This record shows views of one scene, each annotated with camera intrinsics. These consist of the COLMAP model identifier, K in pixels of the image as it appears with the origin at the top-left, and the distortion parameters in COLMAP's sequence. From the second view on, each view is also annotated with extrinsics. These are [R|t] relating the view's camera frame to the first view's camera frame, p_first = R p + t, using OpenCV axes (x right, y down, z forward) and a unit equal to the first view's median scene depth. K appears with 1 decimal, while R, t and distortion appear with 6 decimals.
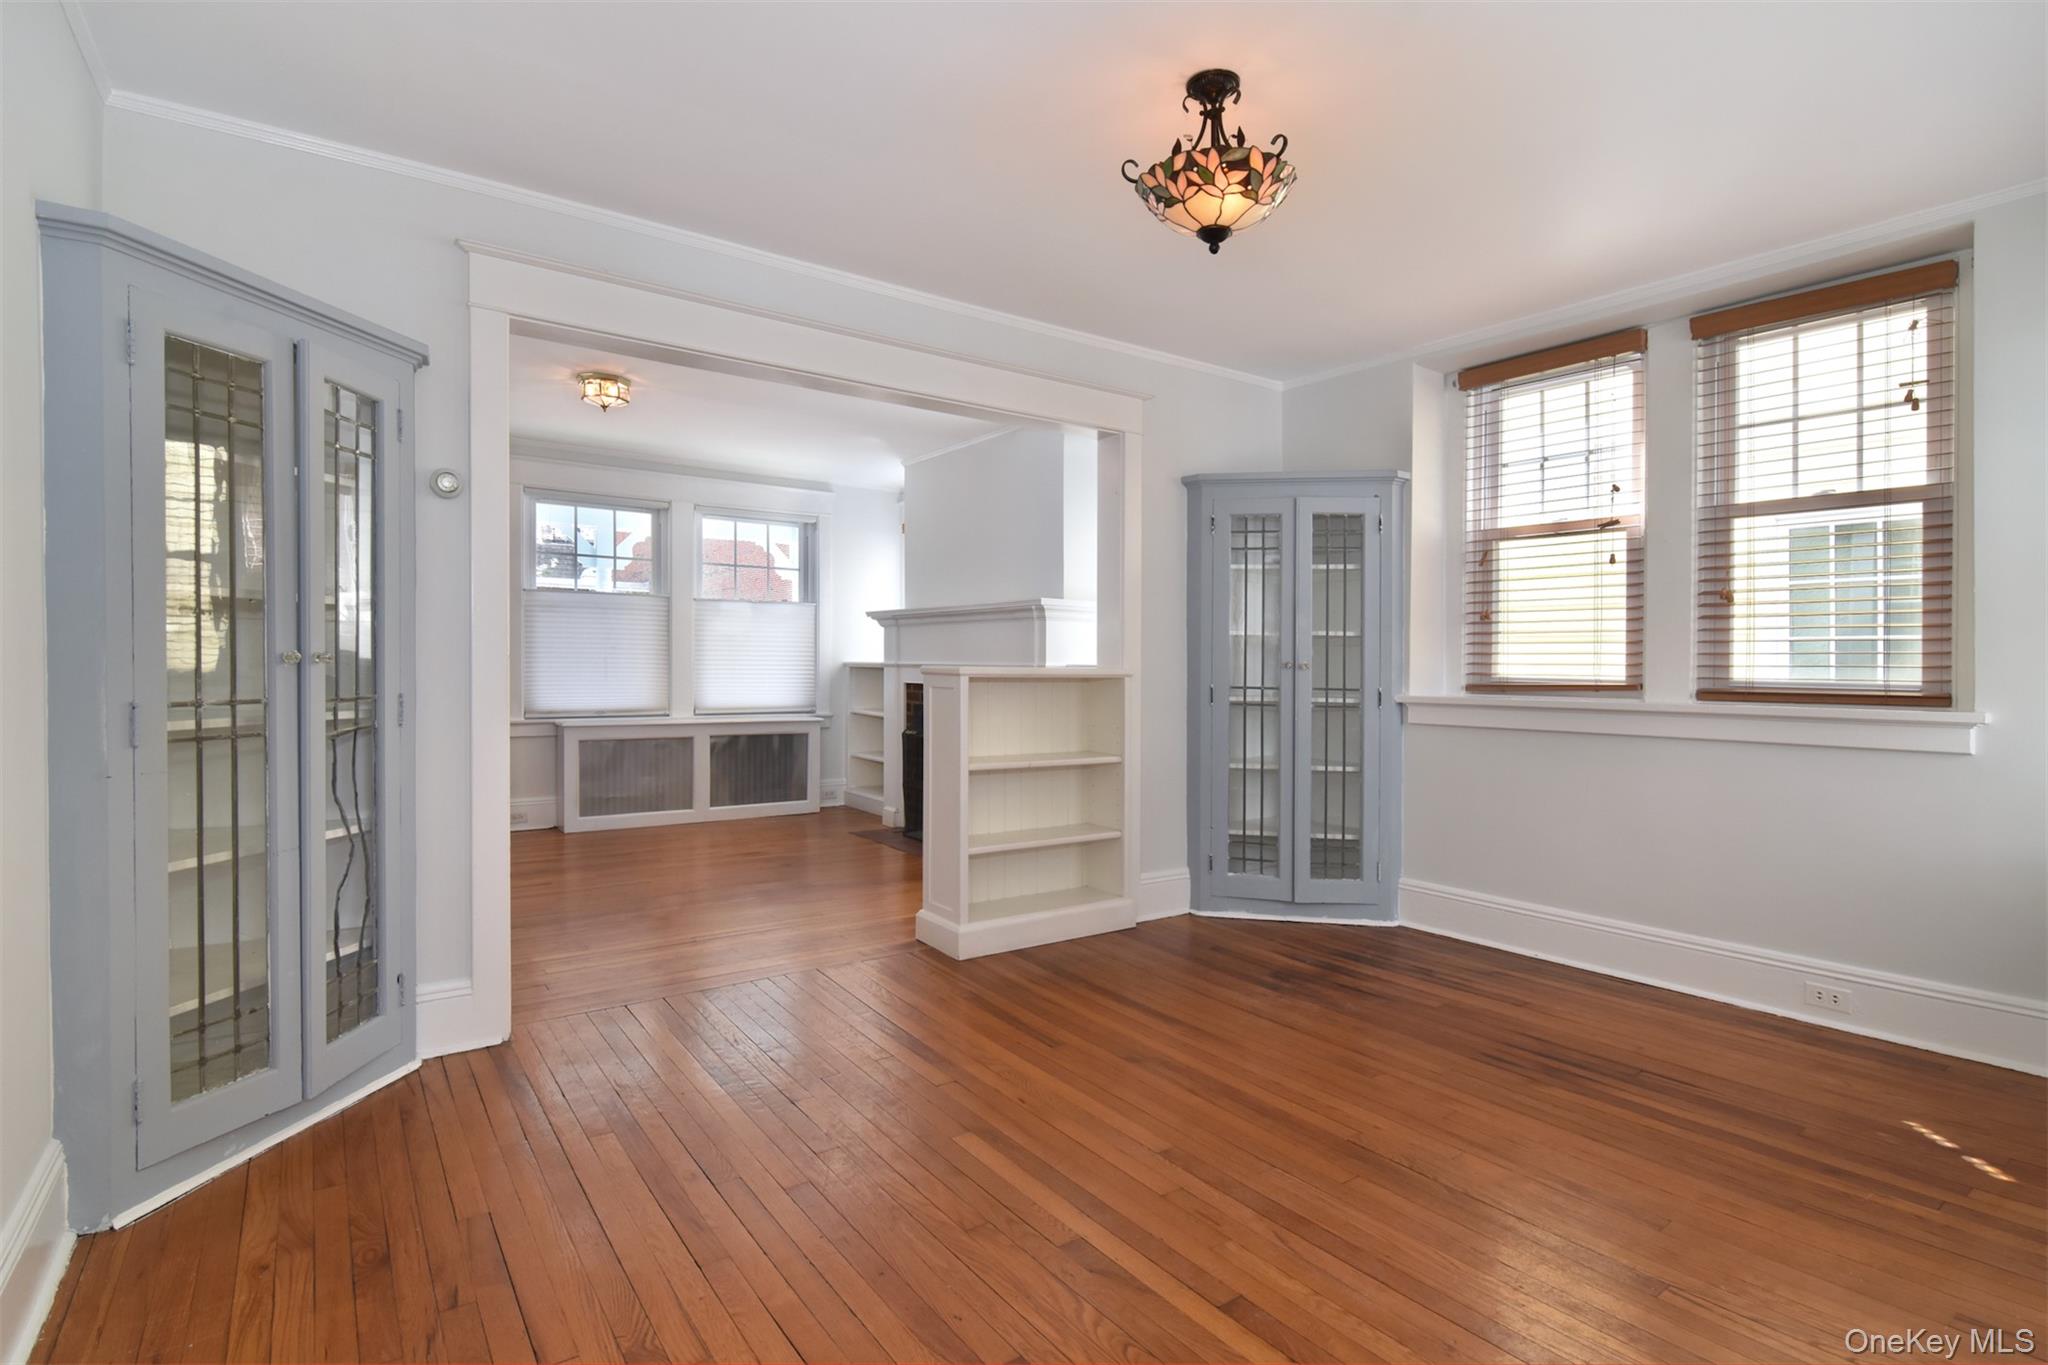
lens RADIAL K [[988.7, 0, 1008.5], [0, 988.7, 678.7], [0, 0, 1]] dist [-0.037628, 0.000375]
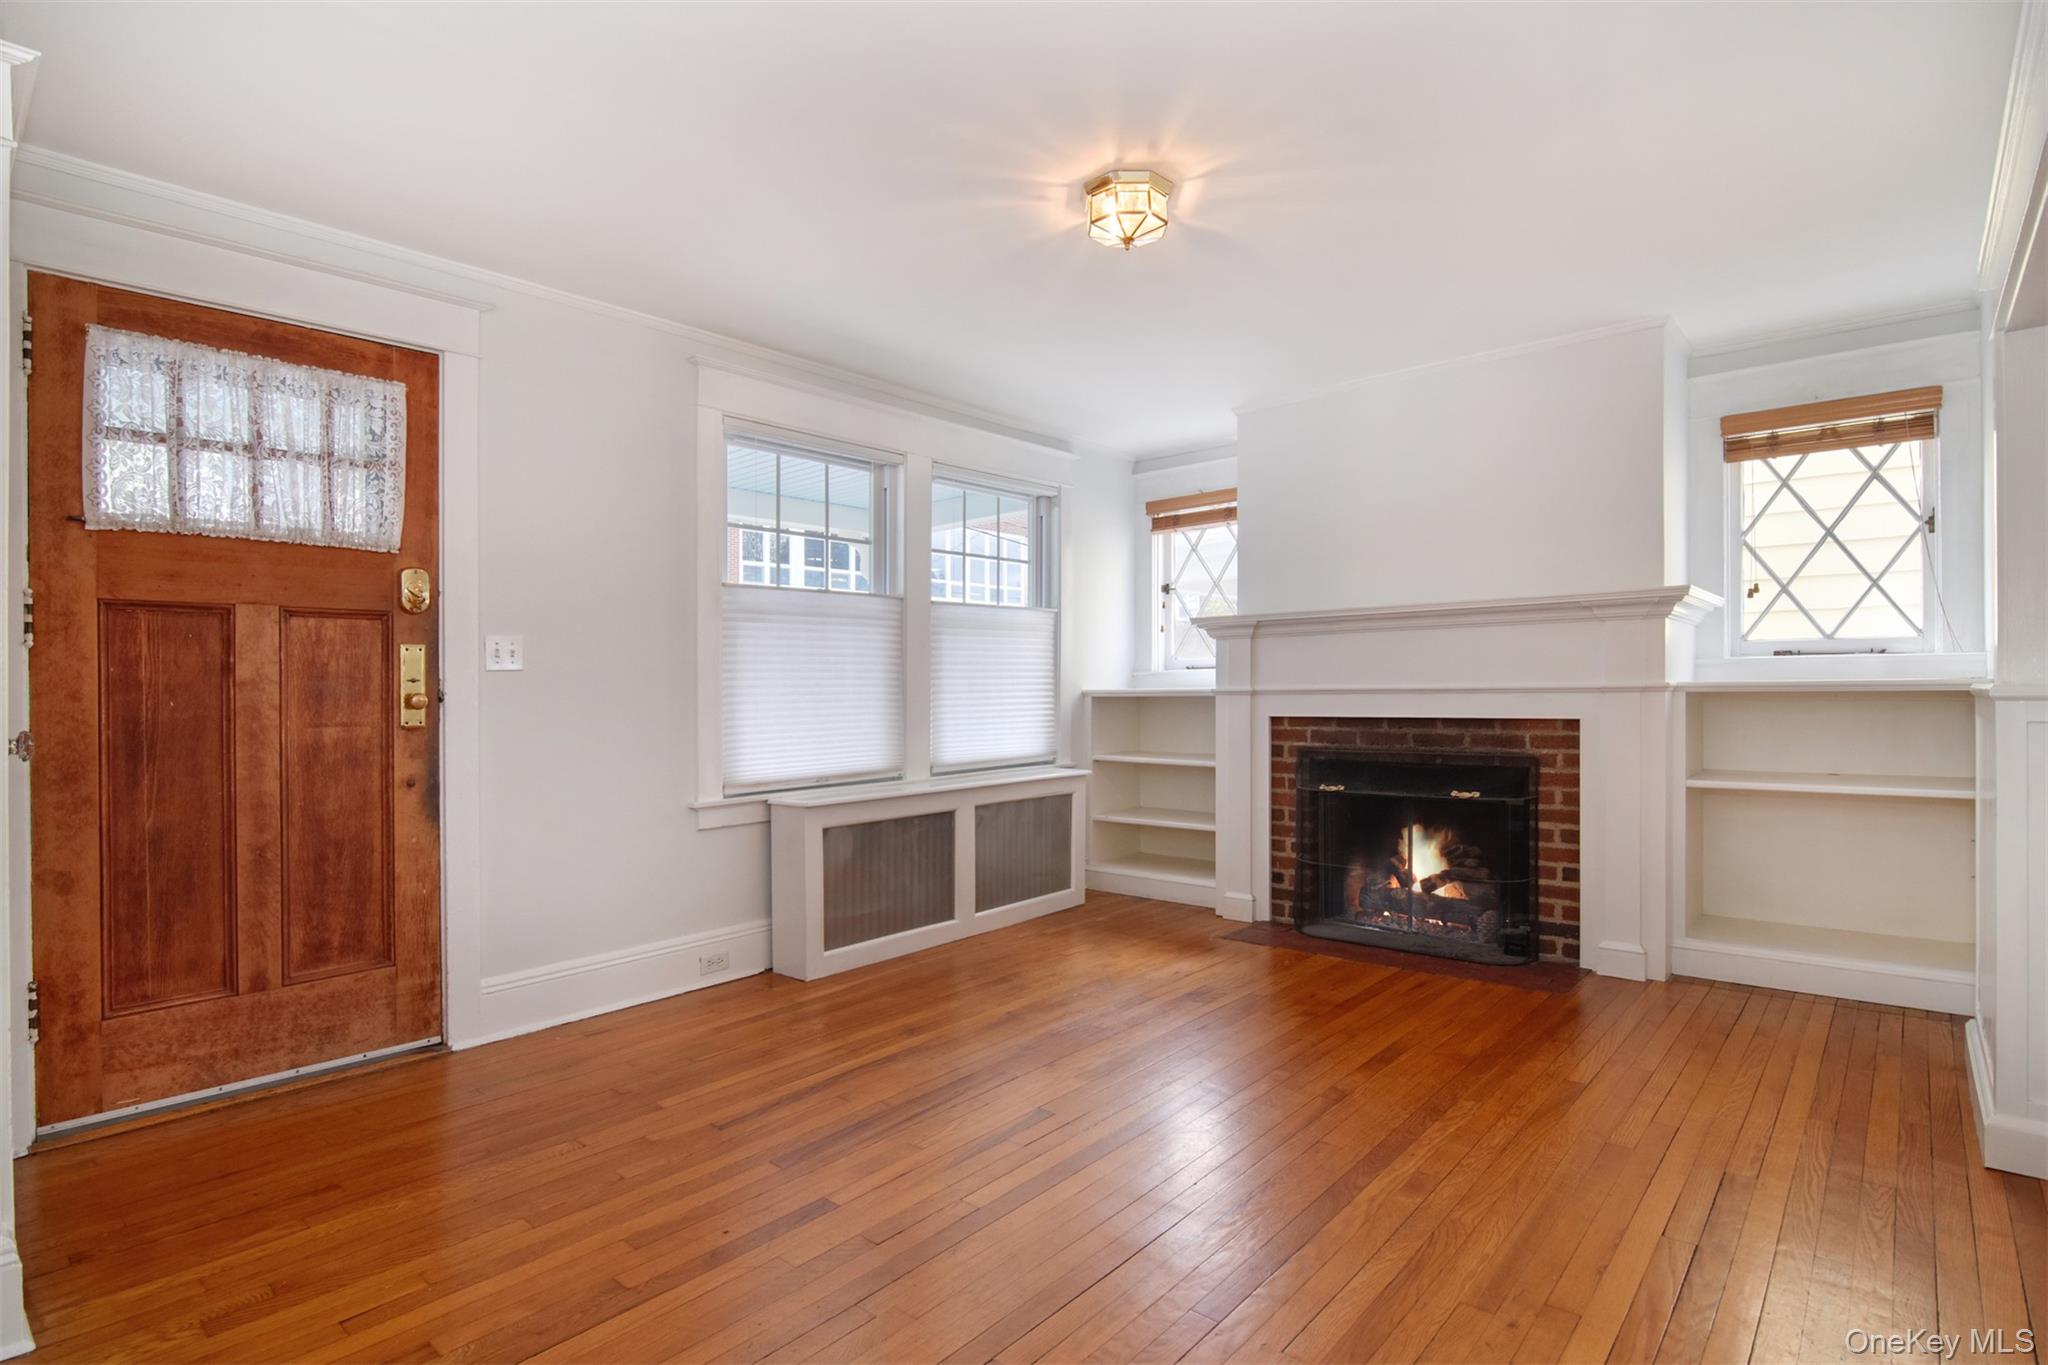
lens RADIAL K [[1012.5, 0, 1013.5], [0, 1012.5, 675.3], [0, 0, 1]] dist [-0.017919, -0.001276]
pose [[0.972749, -0.020211, 0.230977, -0.886881], [0.026967, 0.999295, -0.026133, -0.023415], [-0.230286, 0.031650, 0.972608, 0.671756]]
